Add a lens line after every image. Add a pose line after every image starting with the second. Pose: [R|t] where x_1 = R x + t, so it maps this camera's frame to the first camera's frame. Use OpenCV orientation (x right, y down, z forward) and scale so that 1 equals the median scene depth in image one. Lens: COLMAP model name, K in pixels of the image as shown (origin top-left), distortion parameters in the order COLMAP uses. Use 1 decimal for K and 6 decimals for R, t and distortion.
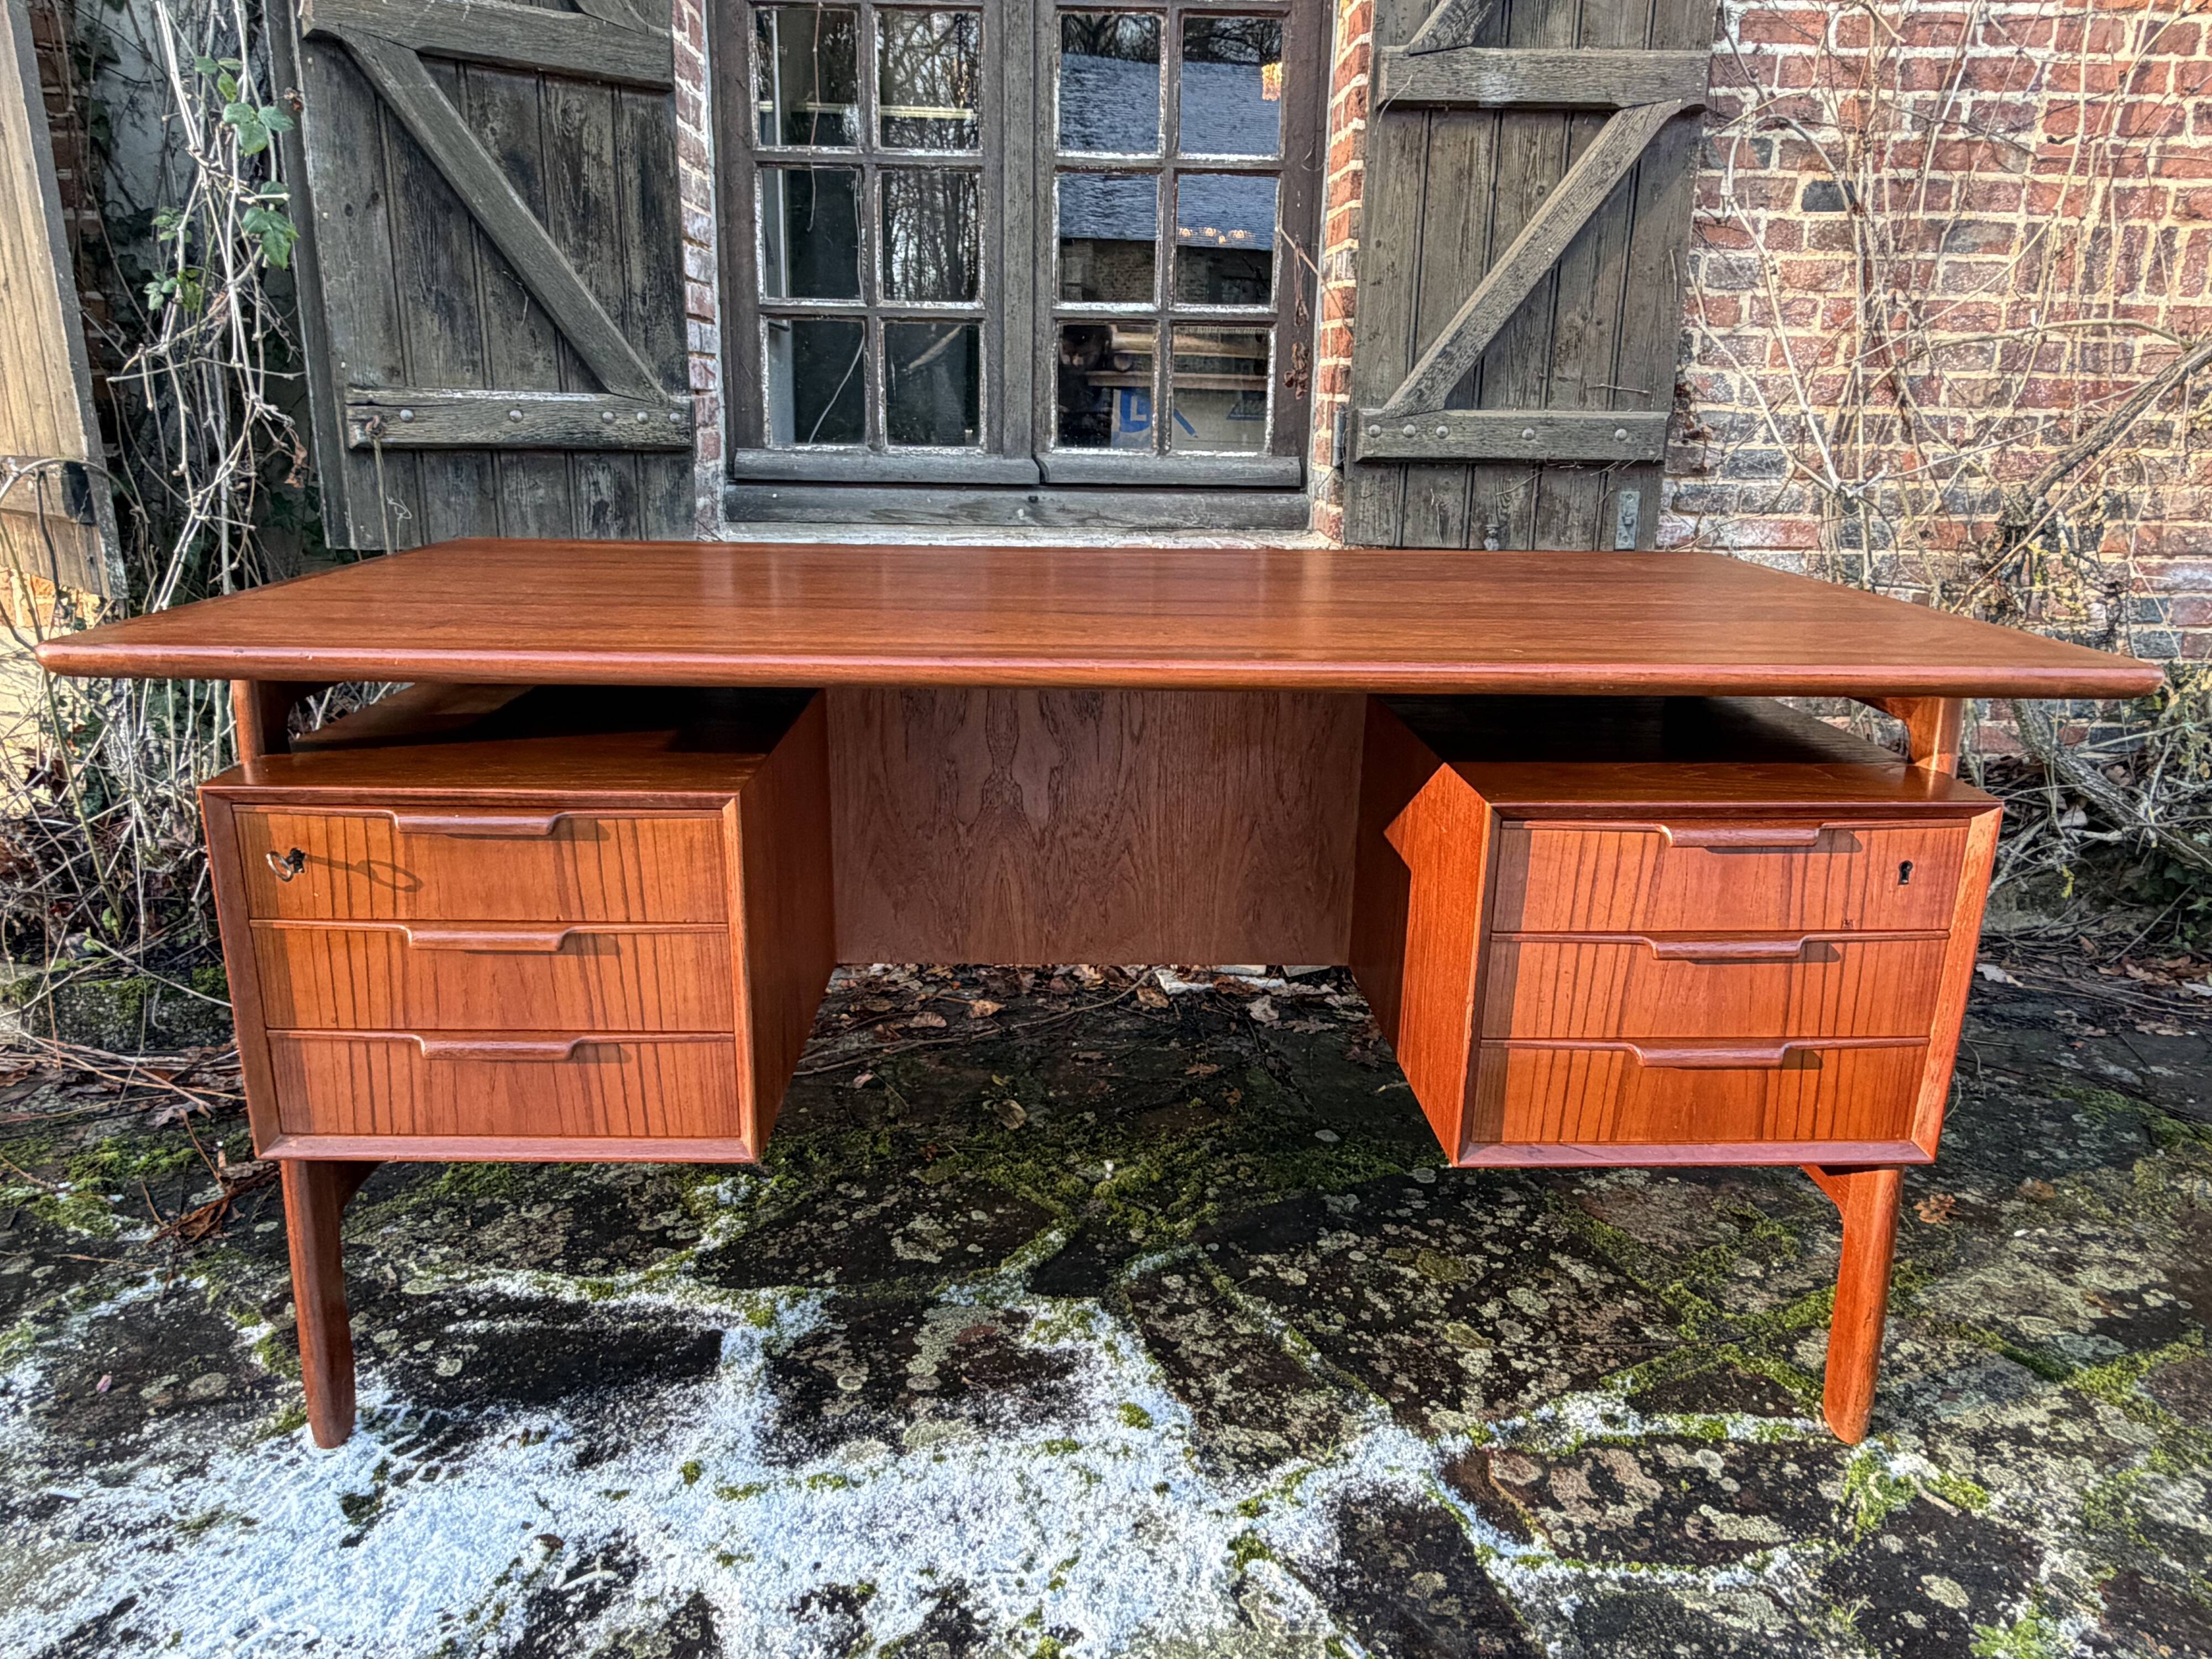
lens RADIAL K [[1517.9, 0, 1089.3], [0, 1517.9, 830.1], [0, 0, 1]] dist [-0.003847, 0.002854]
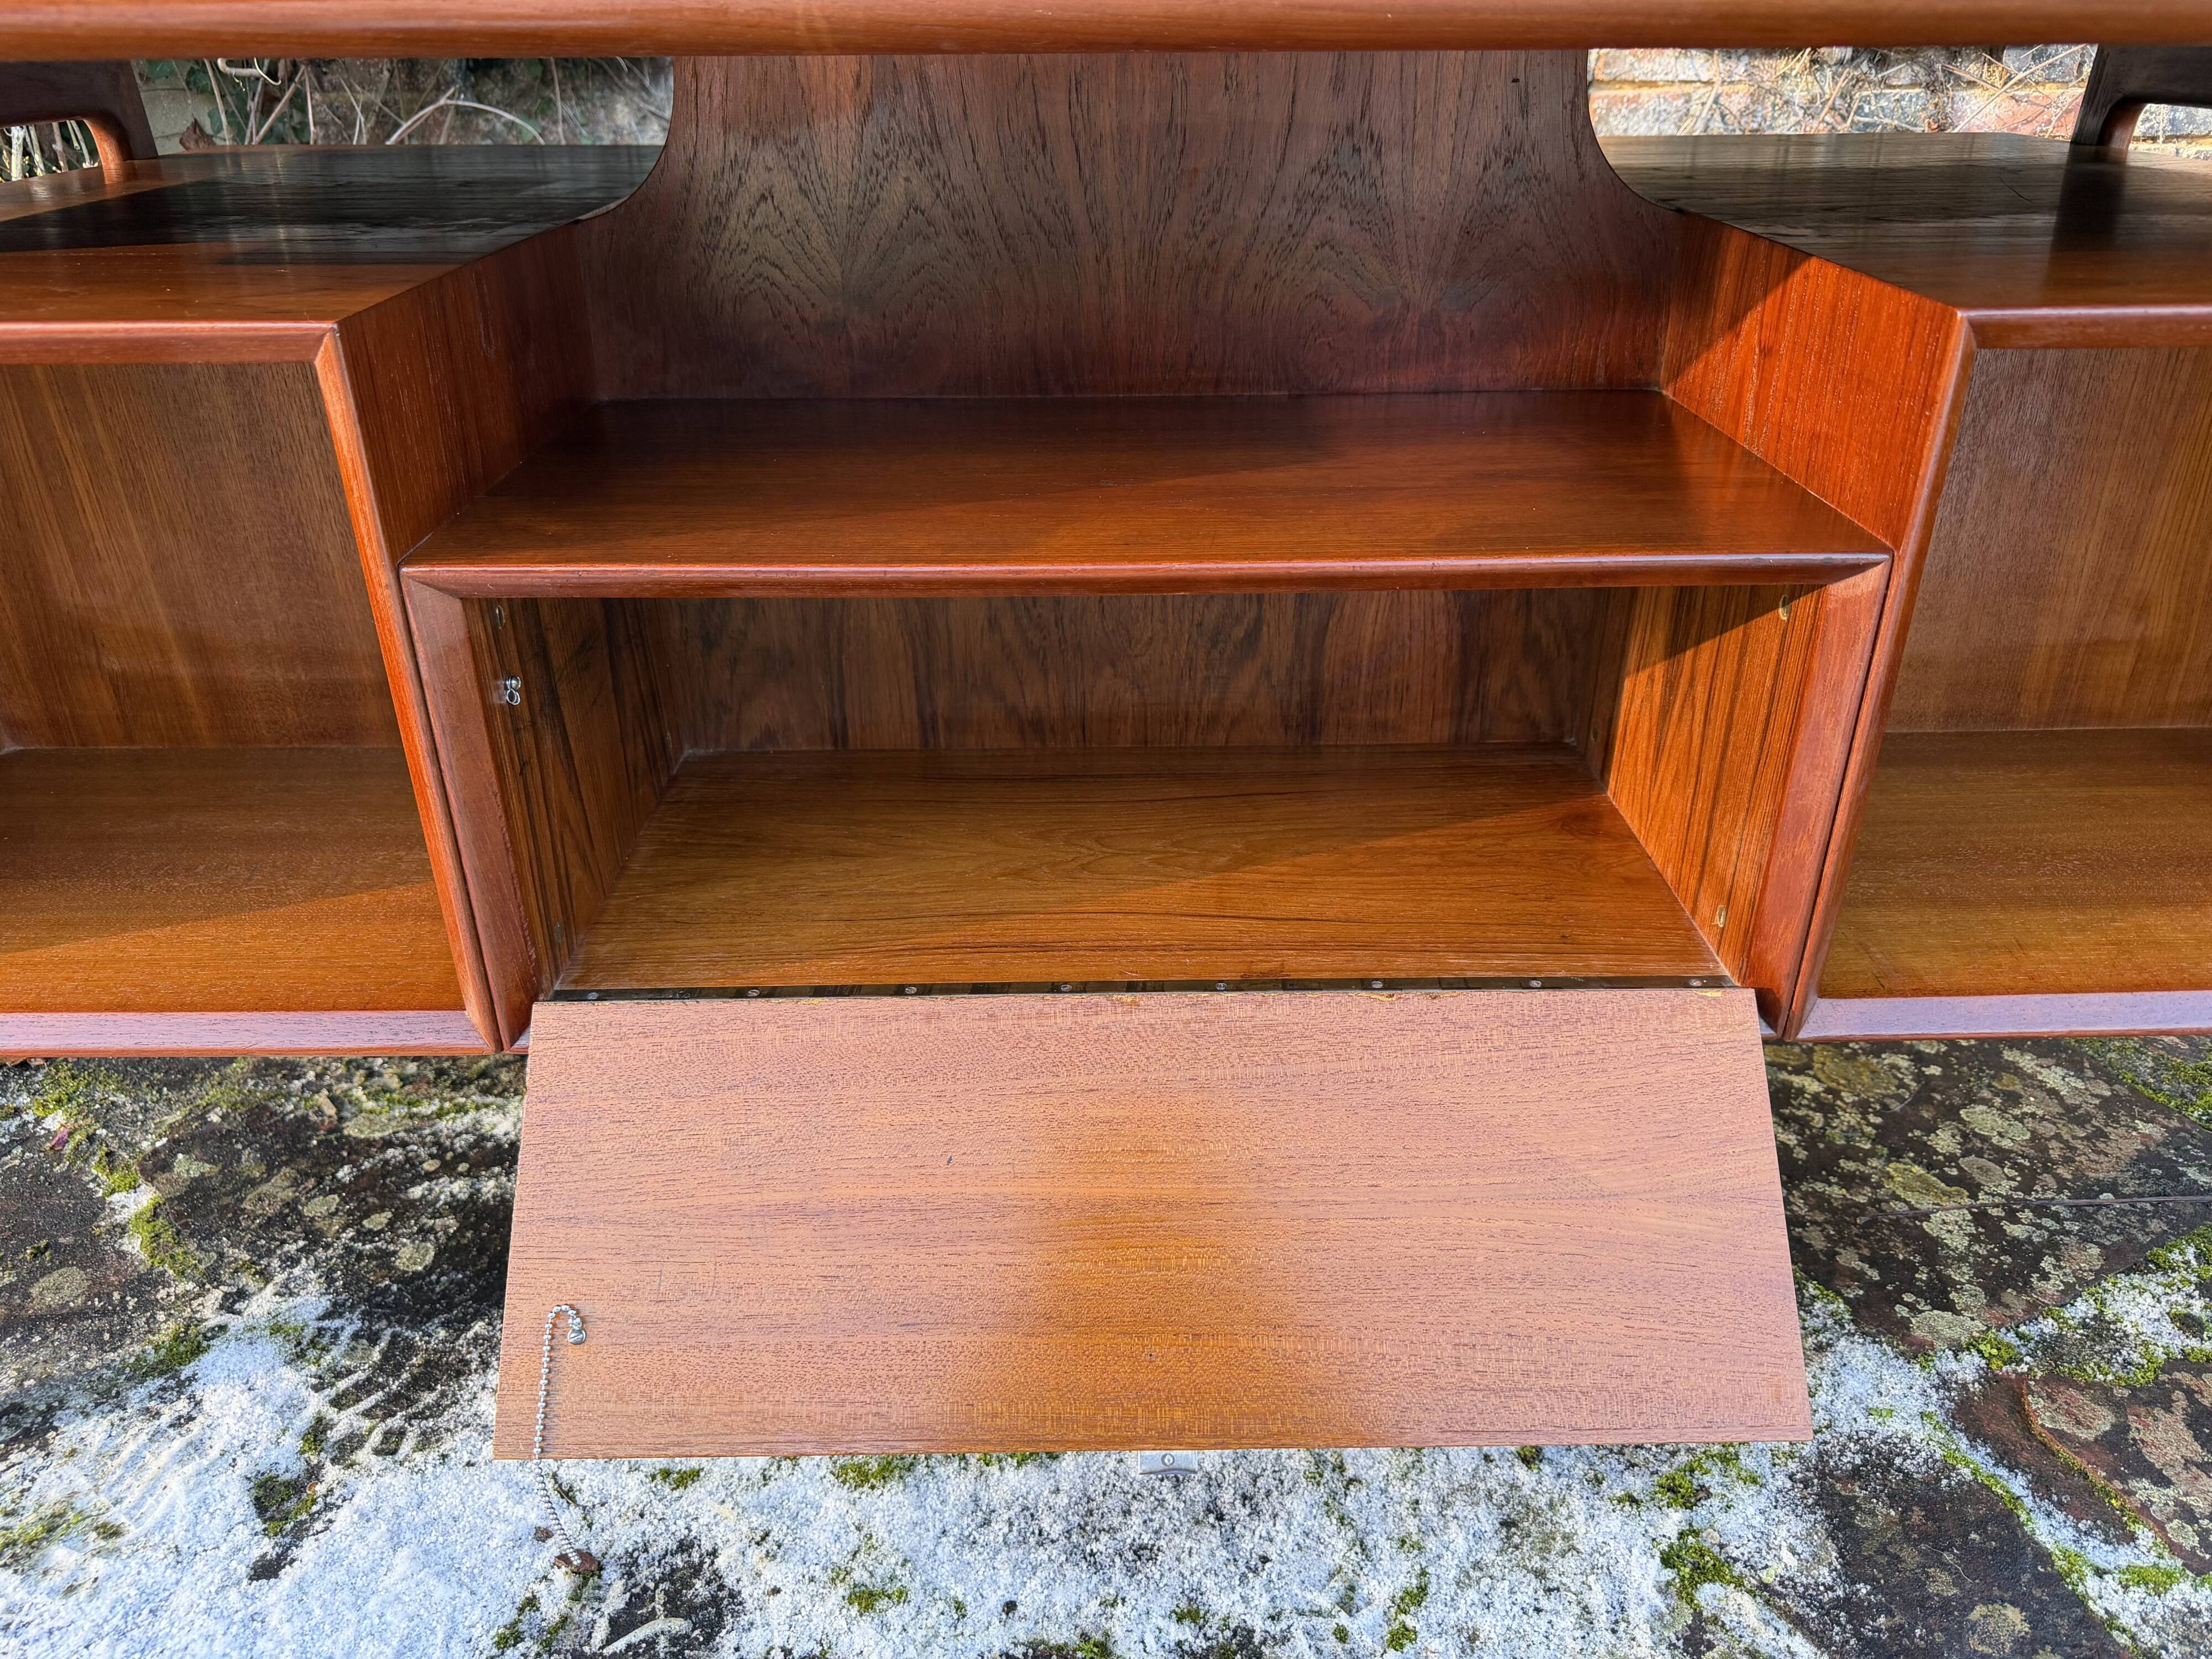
lens RADIAL K [[1599.0, 0, 1106.0], [0, 1599.0, 829.5], [0, 0, 1]] dist [-0.003358, -0.007101]
pose [[0.999801, -0.013817, -0.014406, -0.110557], [0.016342, 0.981011, 0.193265, 0.040820], [0.011462, -0.193461, 0.981041, 0.367199]]
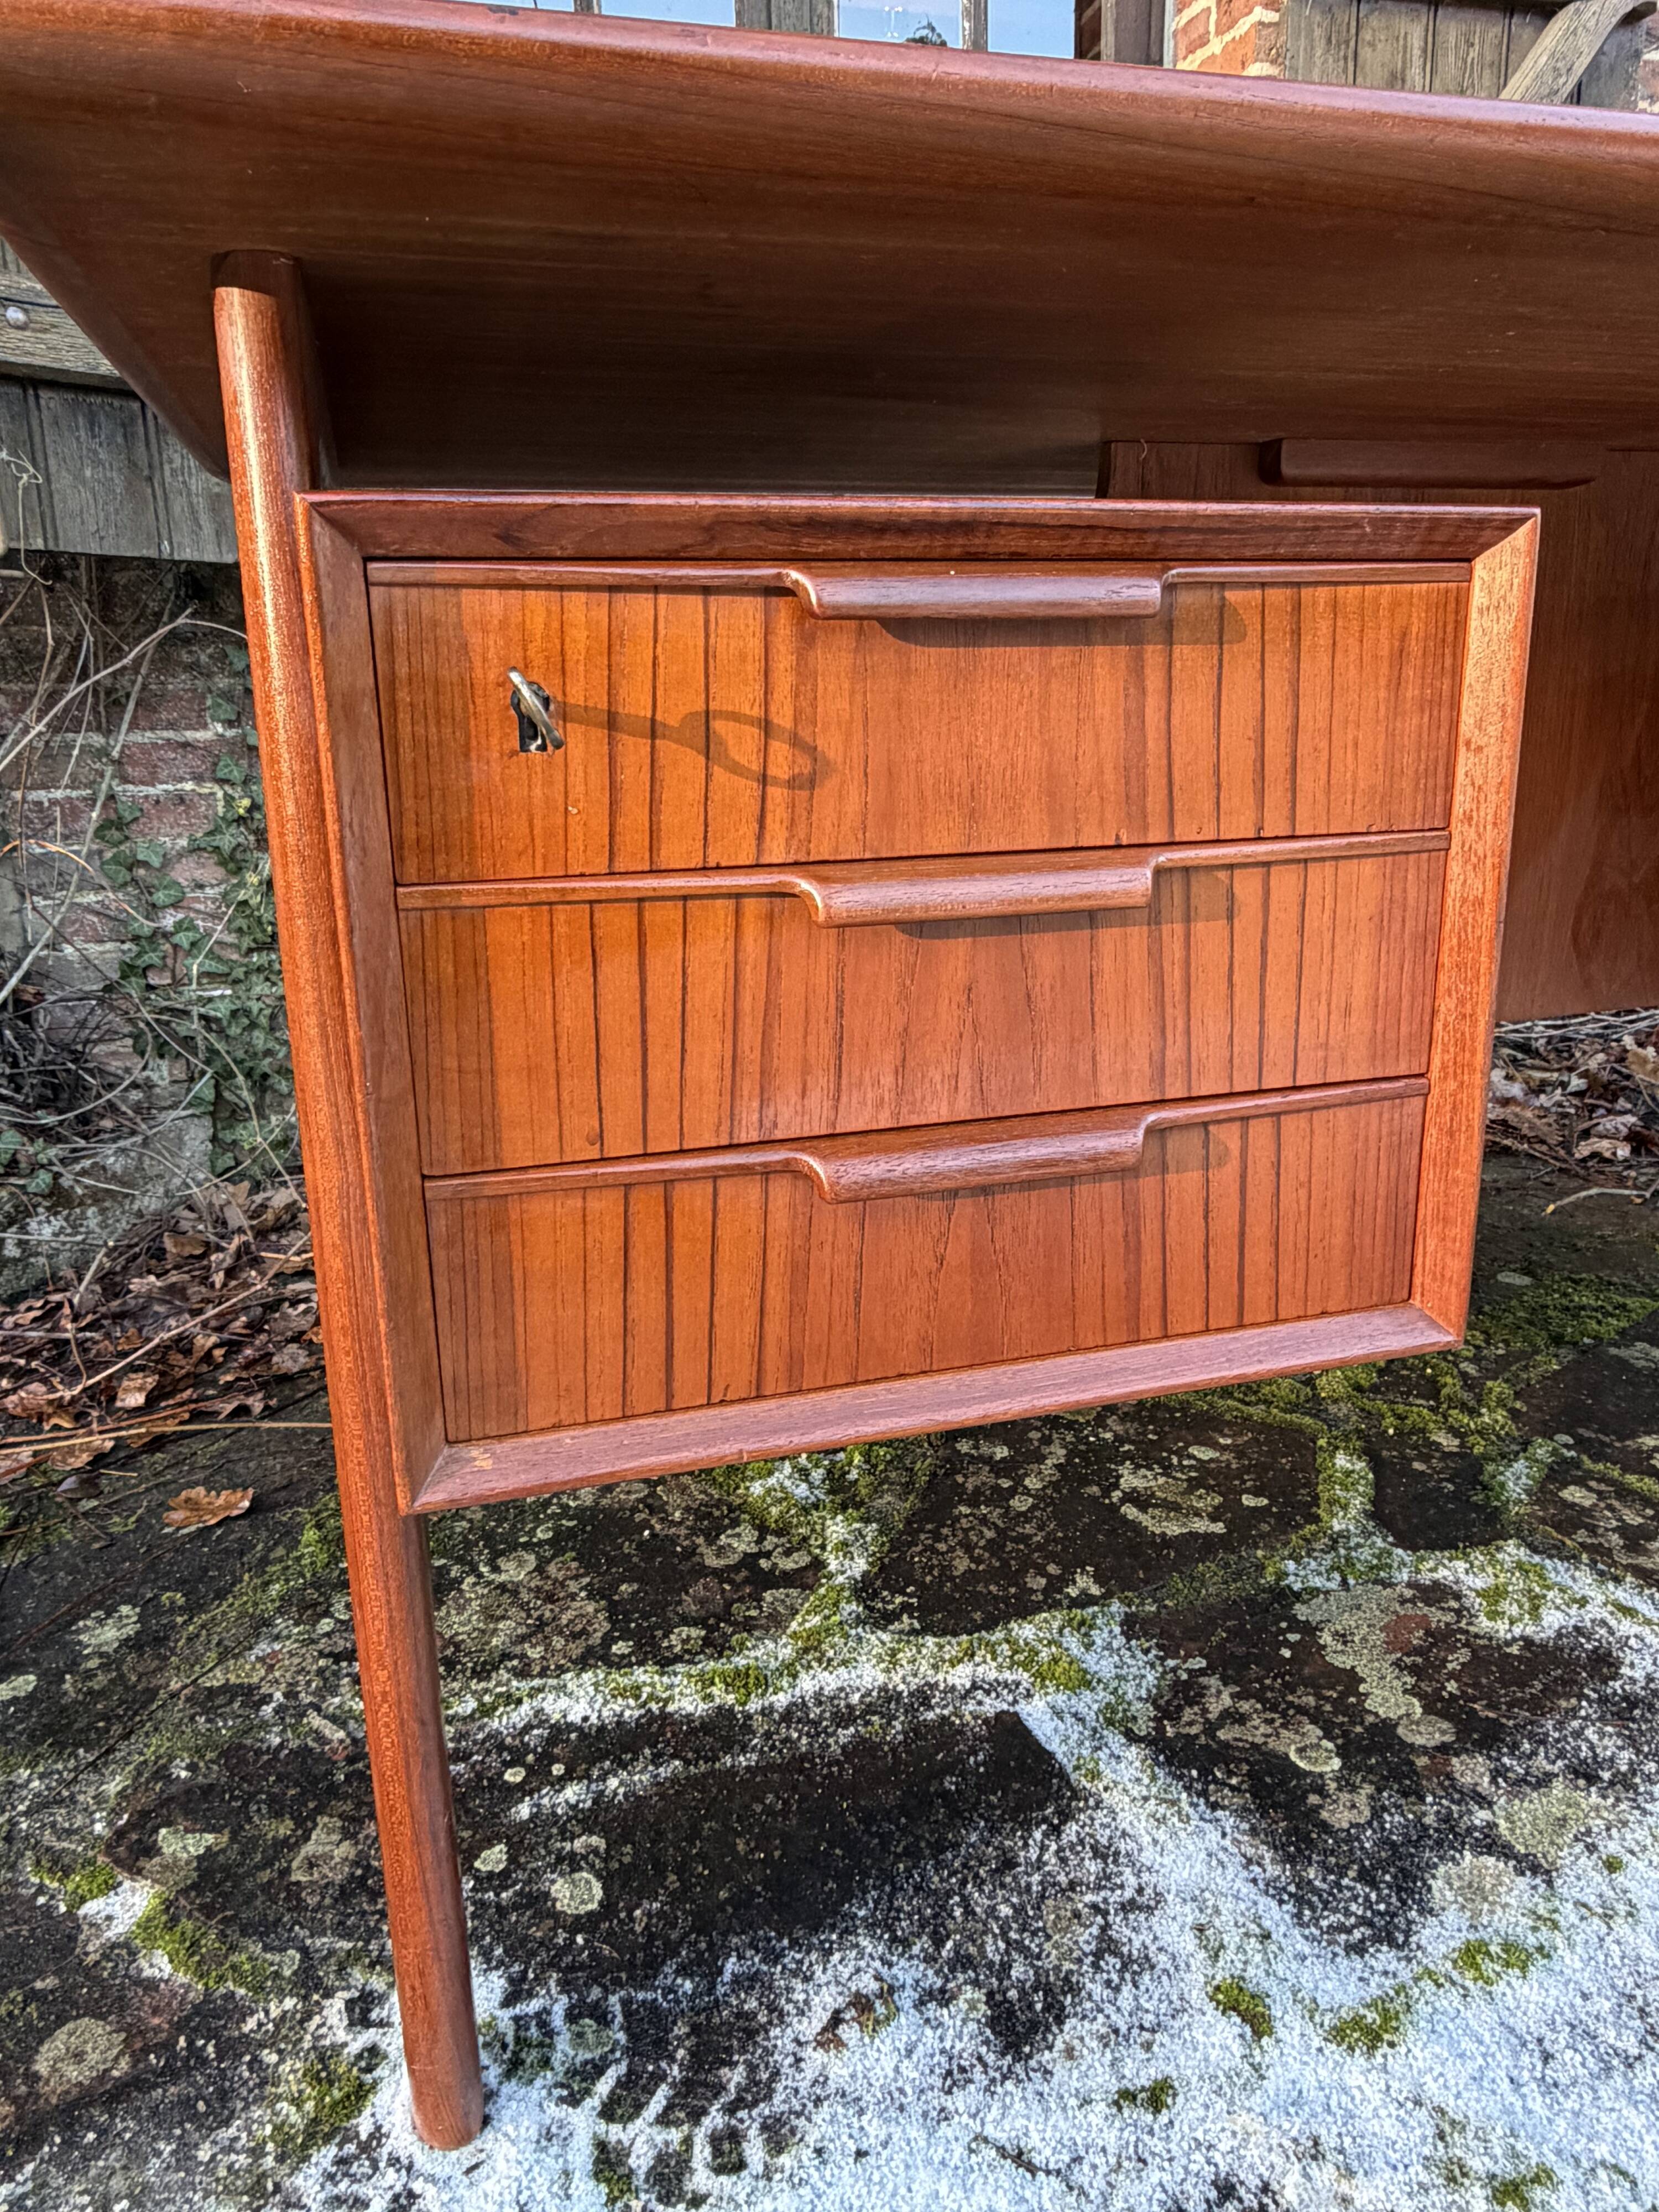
lens RADIAL K [[1517.9, 0, 831.5], [0, 1517.9, 1058.6], [0, 0, 1]] dist [-0.003847, 0.002854]
pose [[0.966162, -0.098102, 0.238553, -0.455302], [0.104654, 0.994397, -0.014926, 0.100309], [-0.235752, 0.039386, 0.971015, 0.505084]]
